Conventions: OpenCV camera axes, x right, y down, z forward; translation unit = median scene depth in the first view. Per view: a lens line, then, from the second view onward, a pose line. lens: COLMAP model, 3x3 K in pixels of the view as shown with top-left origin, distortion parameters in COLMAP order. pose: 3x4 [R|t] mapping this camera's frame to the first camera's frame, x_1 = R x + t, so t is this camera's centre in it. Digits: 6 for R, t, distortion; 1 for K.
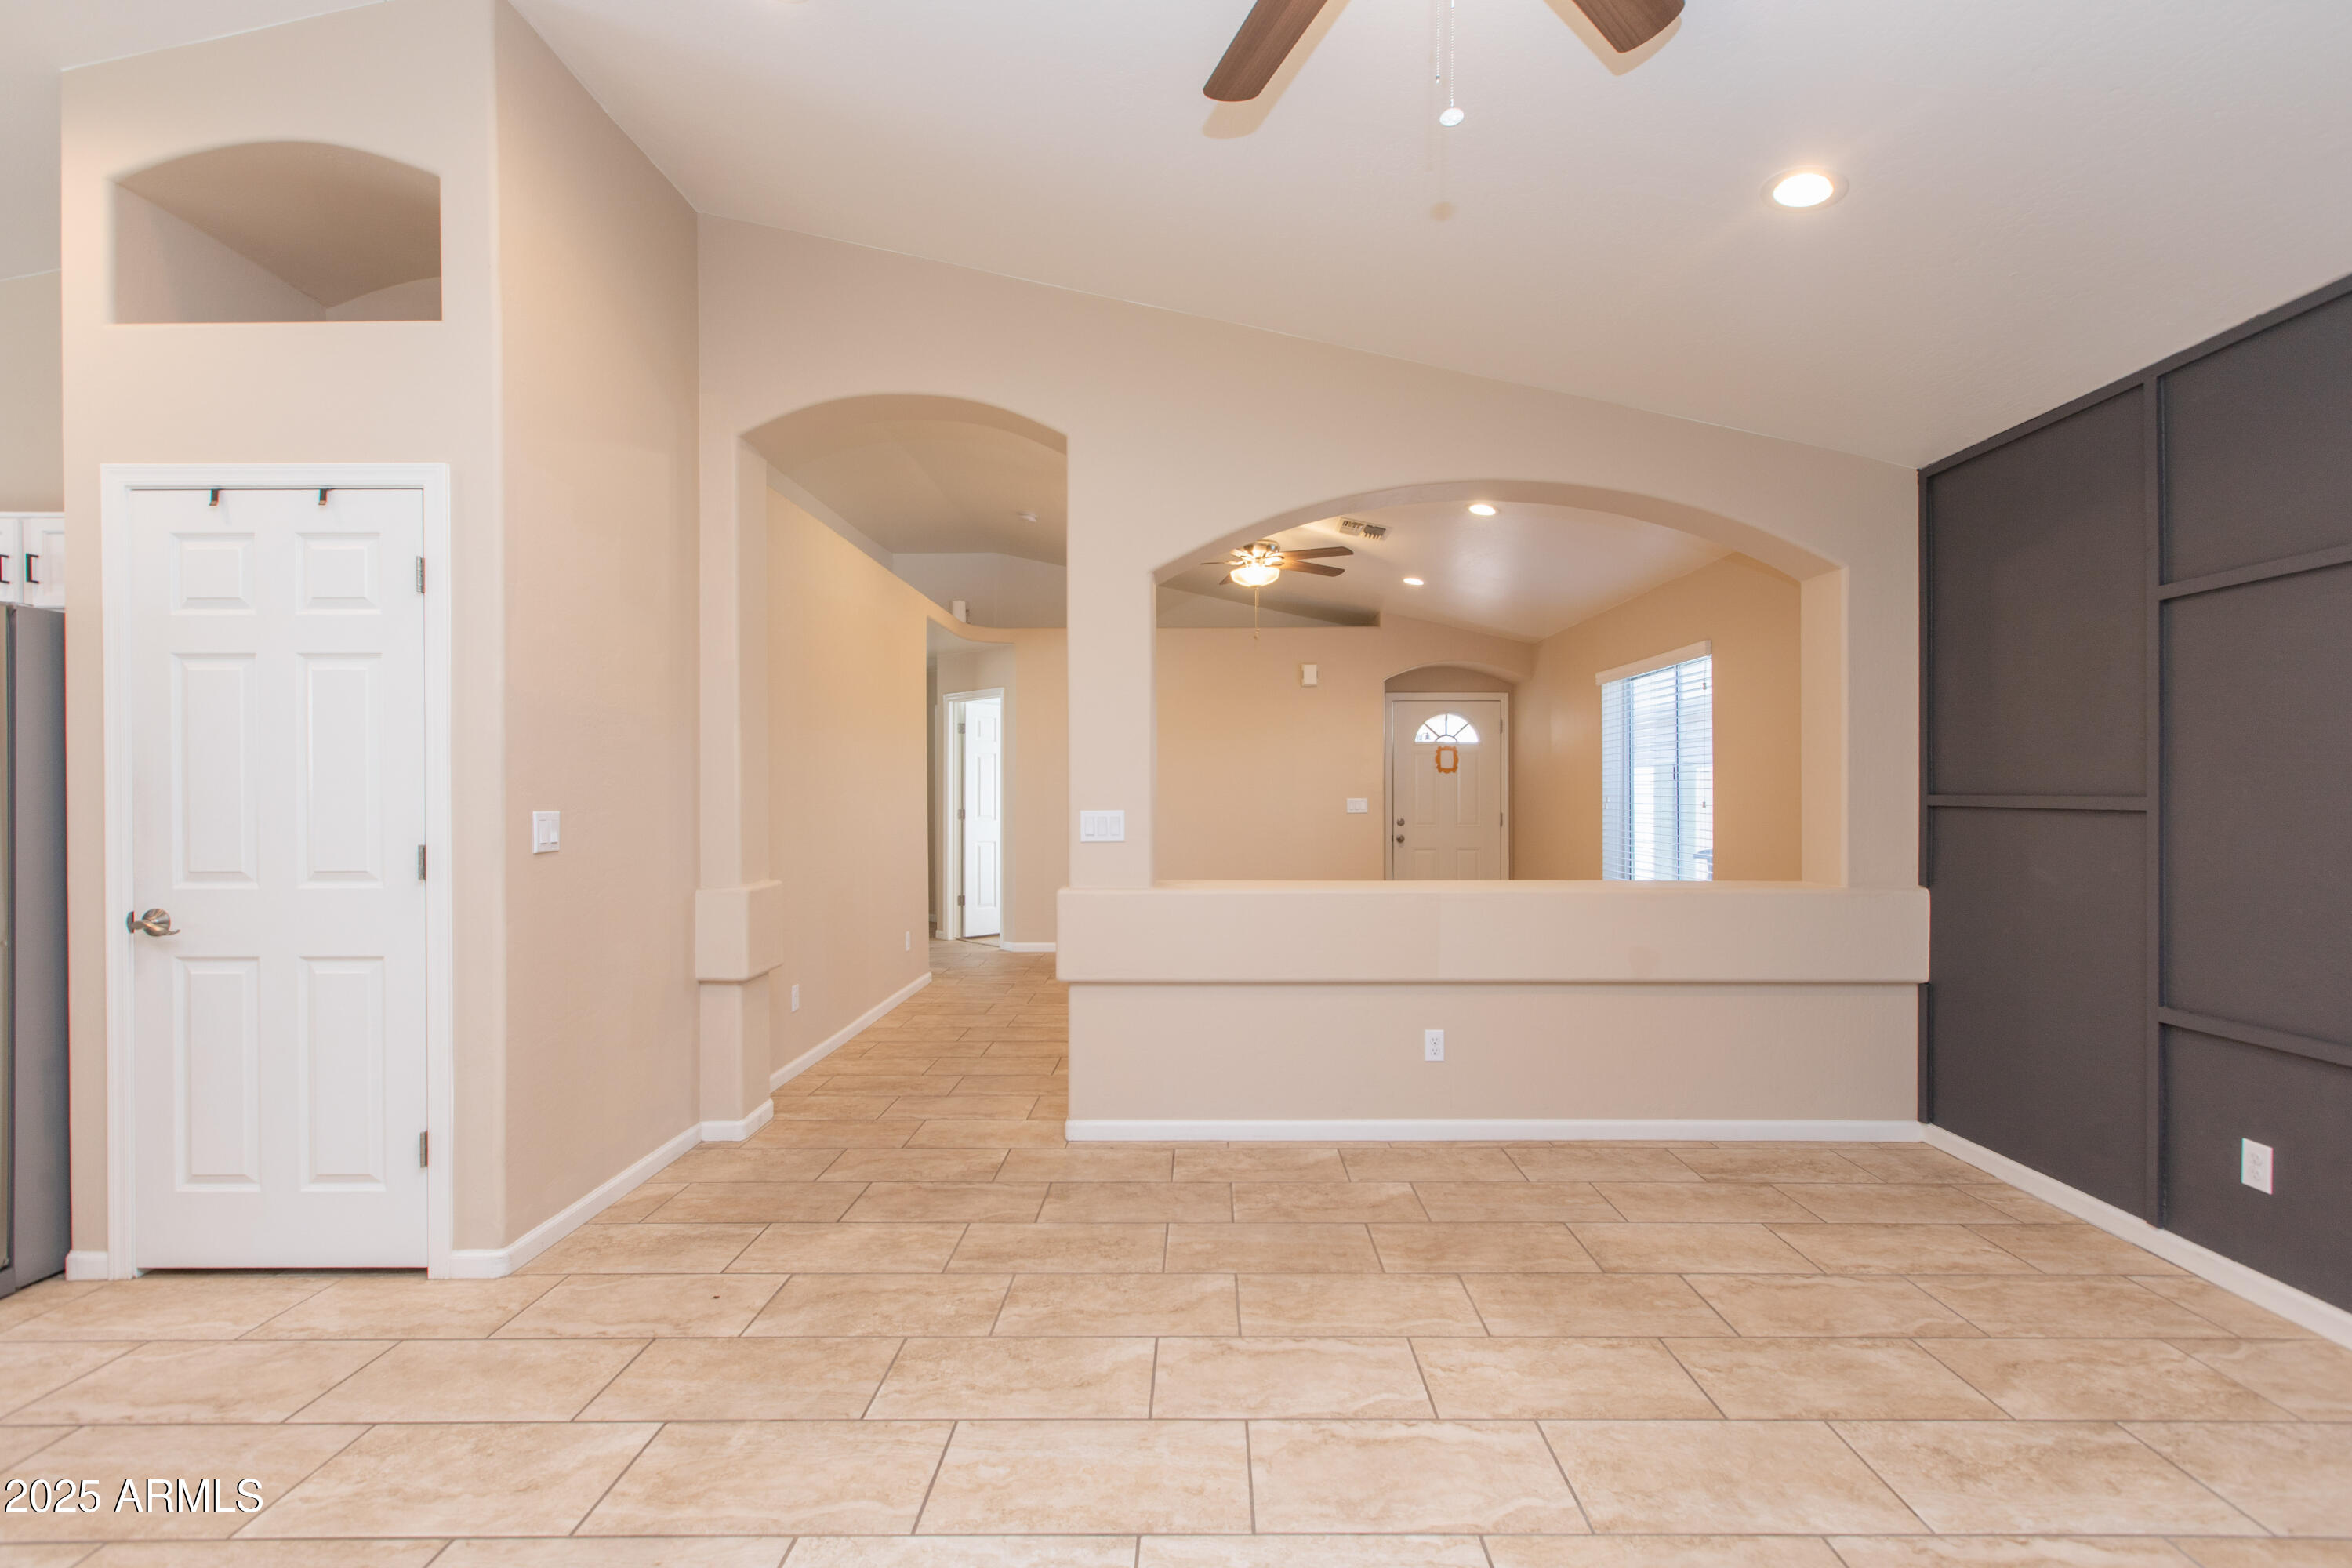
lens RADIAL K [[1052.5, 0, 1203.6], [0, 1052.5, 802.8], [0, 0, 1]] dist [0.003778, -0.001839]
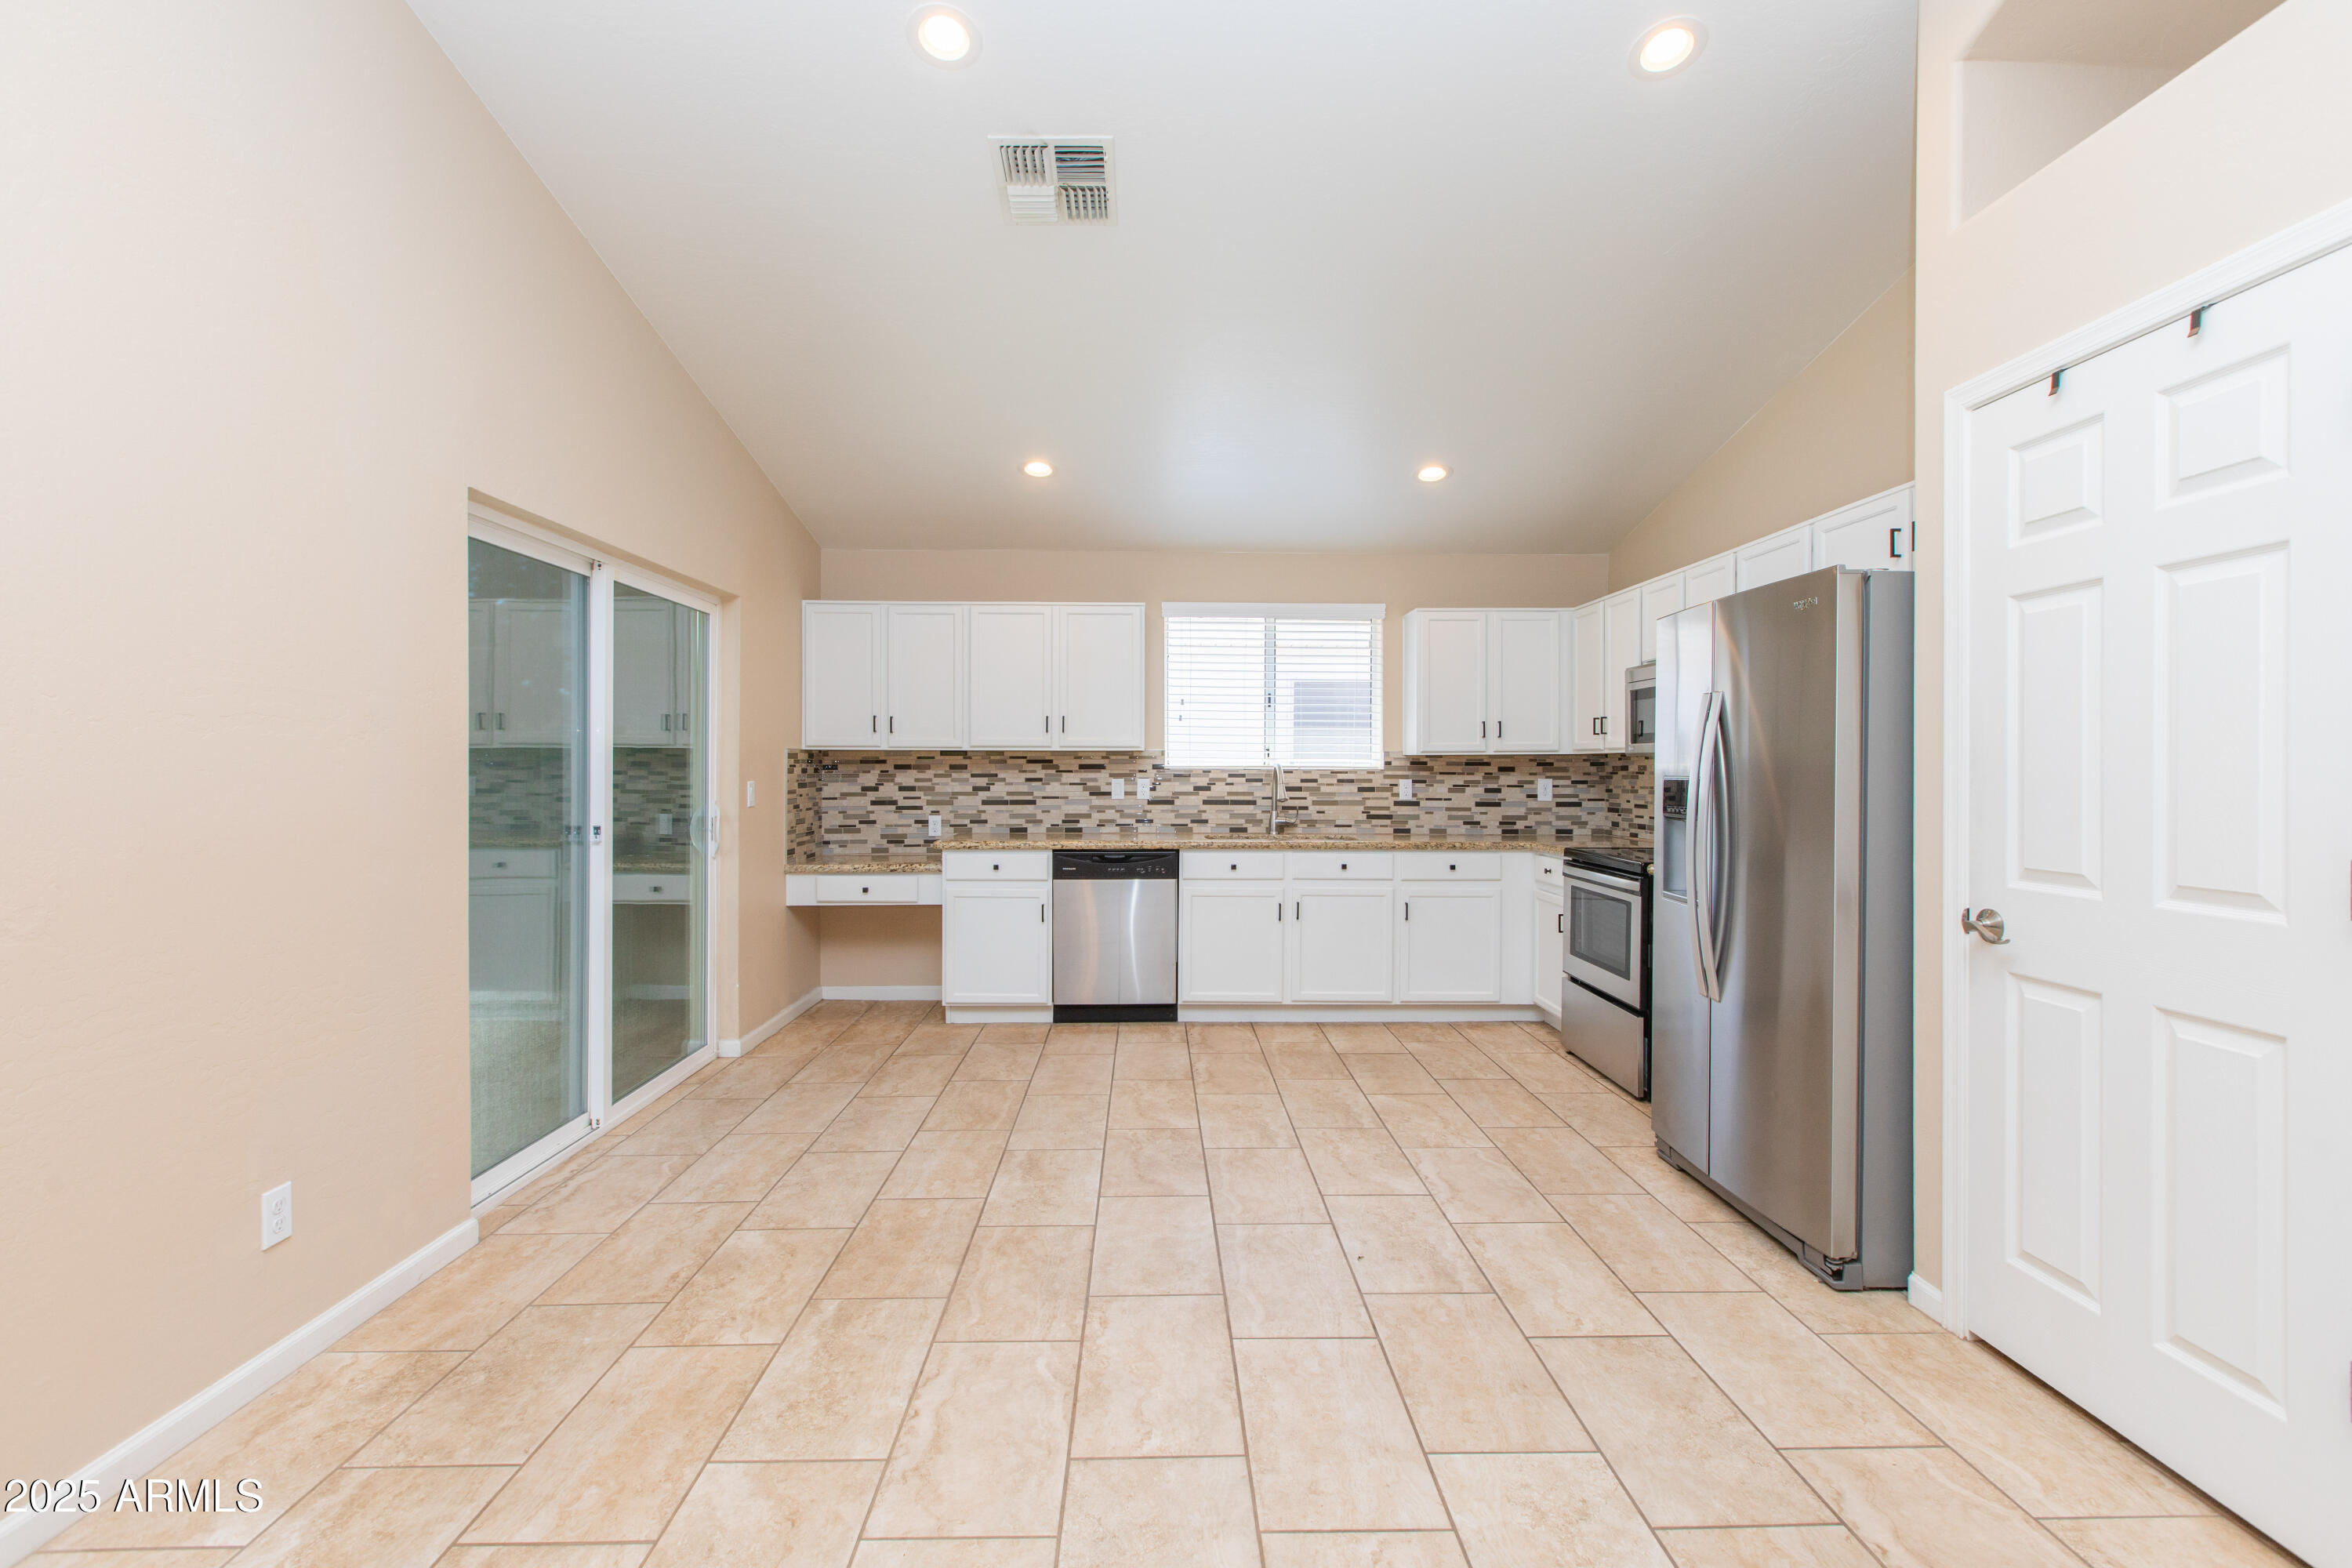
lens RADIAL K [[1052.5, 0, 1181.8], [0, 1052.5, 771.4], [0, 0, 1]] dist [0.003778, -0.001839]
pose [[0.030369, 0.005415, -0.999524, -0.188887], [-0.011060, 0.999926, 0.005081, -0.004257], [0.999478, 0.010901, 0.030427, 0.342231]]
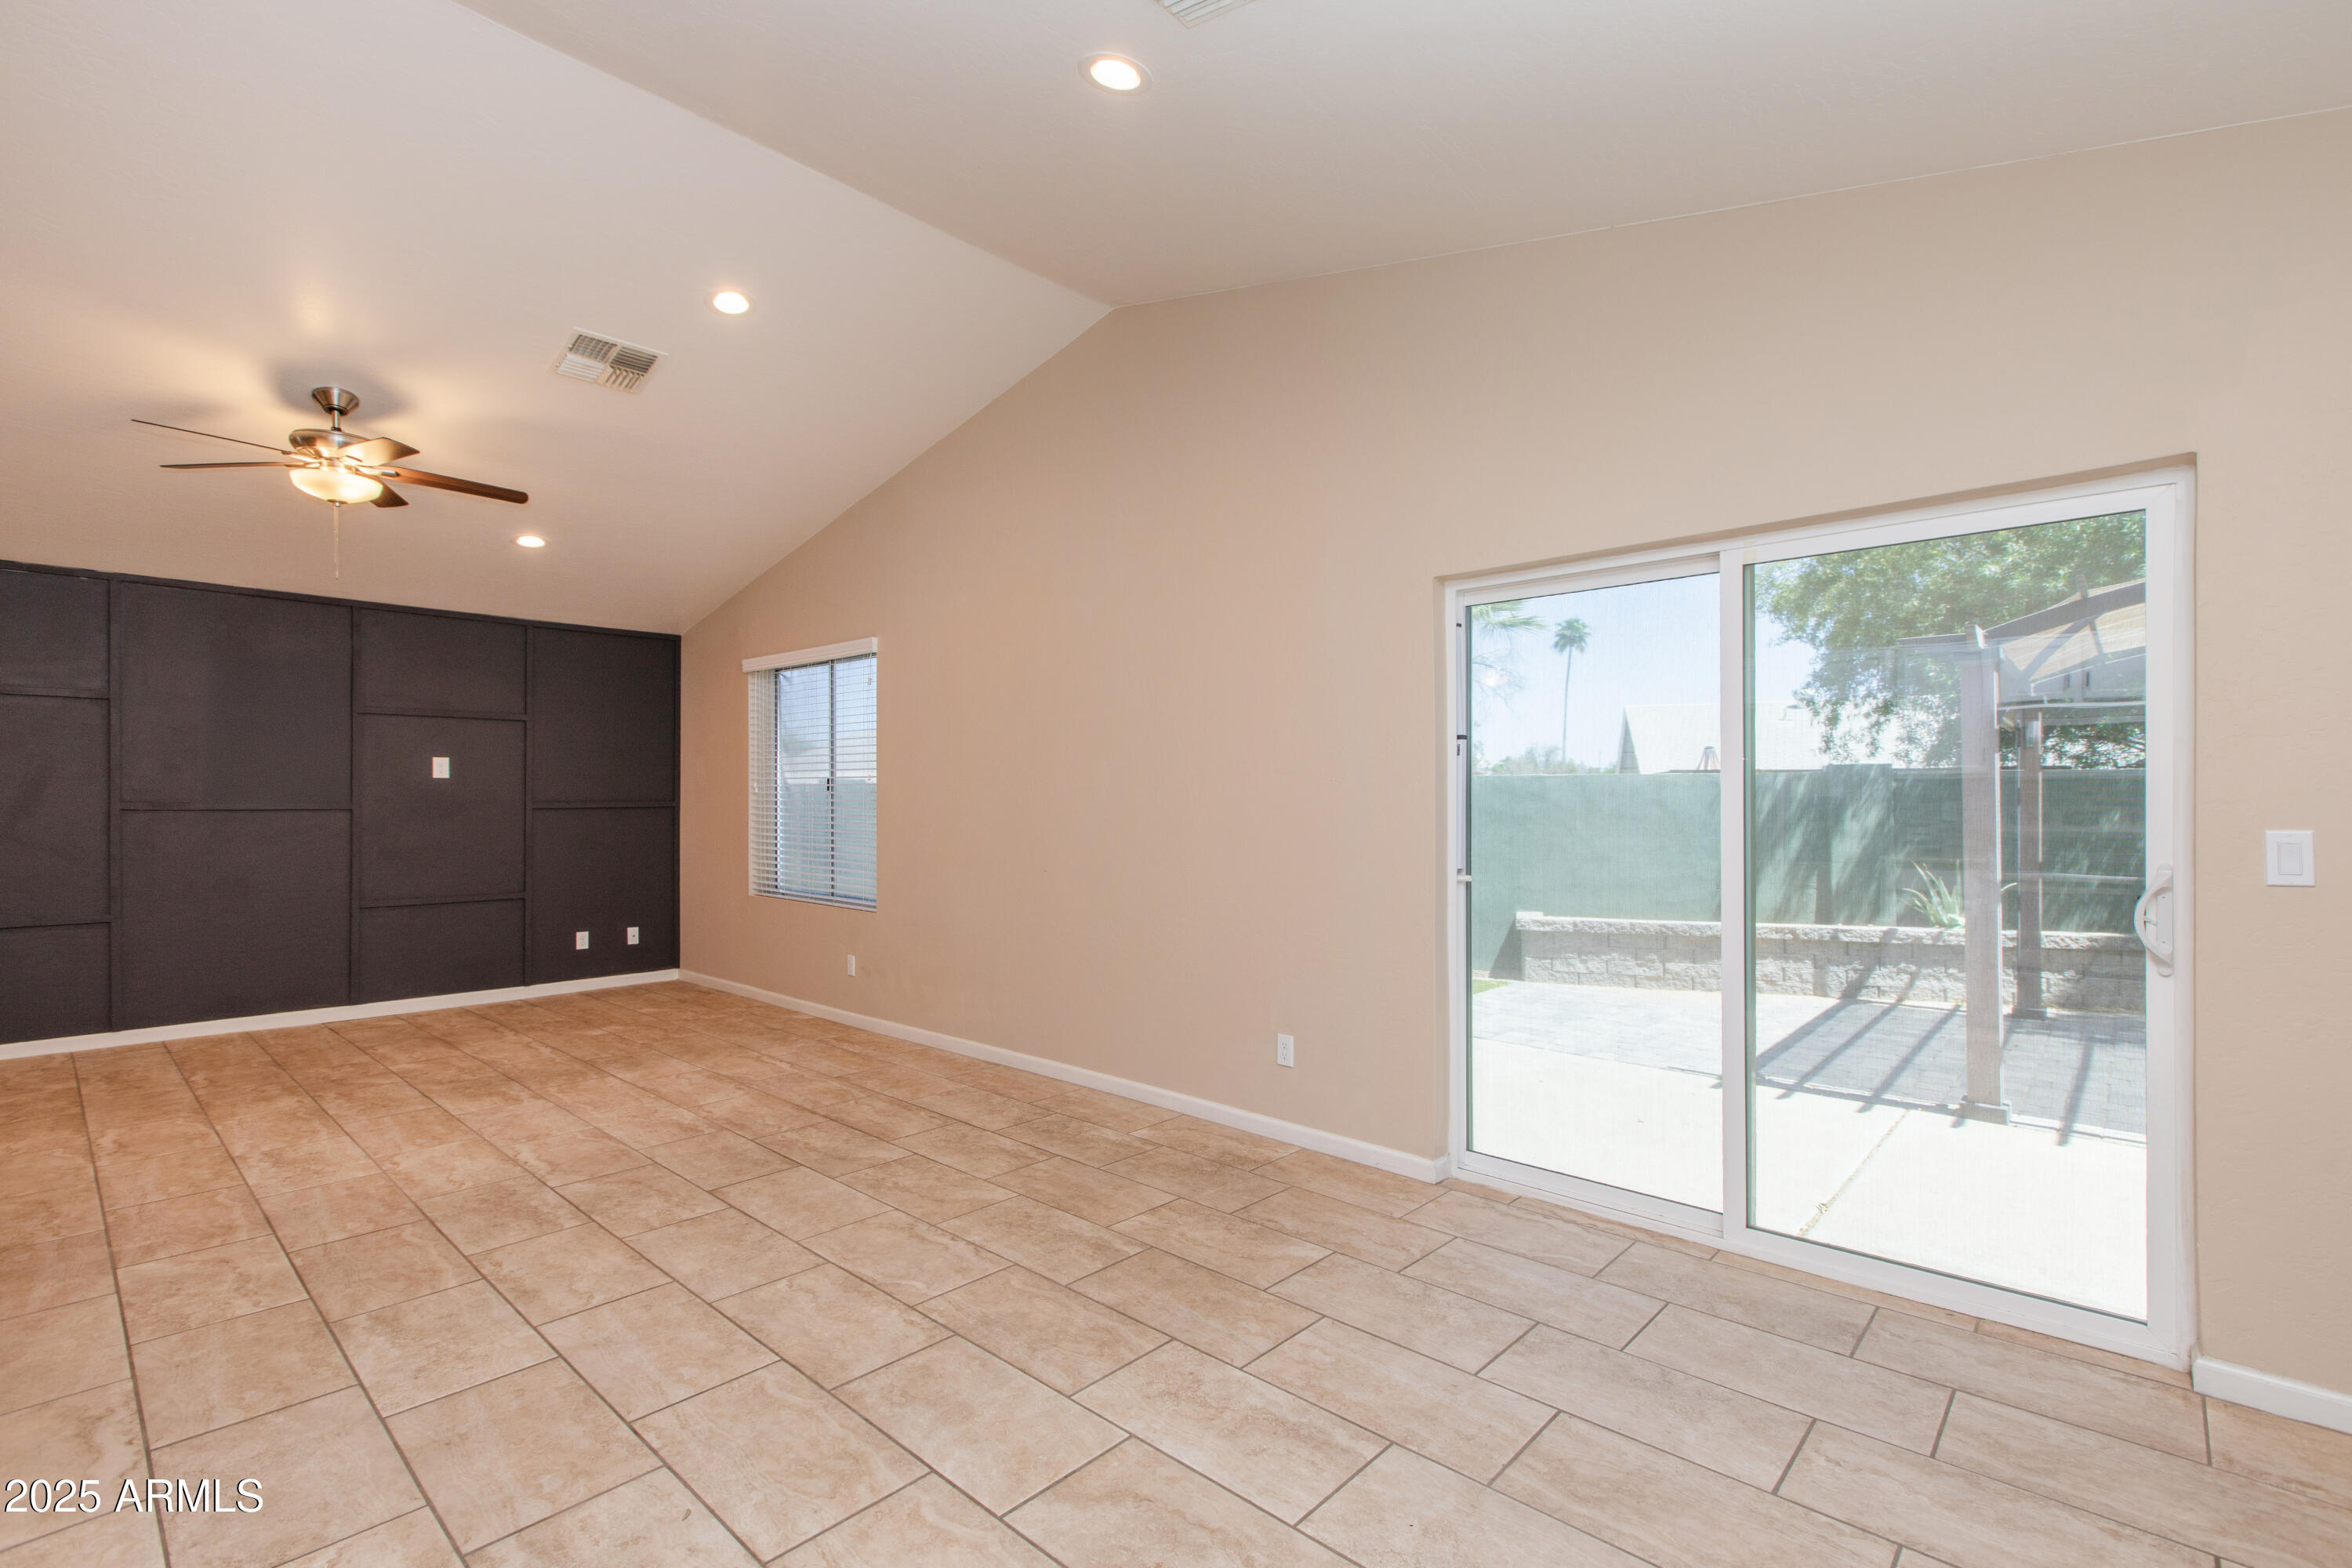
lens RADIAL K [[1052.5, 0, 1191.7], [0, 1052.5, 796.8], [0, 0, 1]] dist [0.003778, -0.001839]
pose [[-0.741333, 0.003831, 0.671126, -1.865880], [0.006885, 0.999974, 0.001896, -0.003046], [-0.671102, 0.006027, -0.741341, 0.826284]]
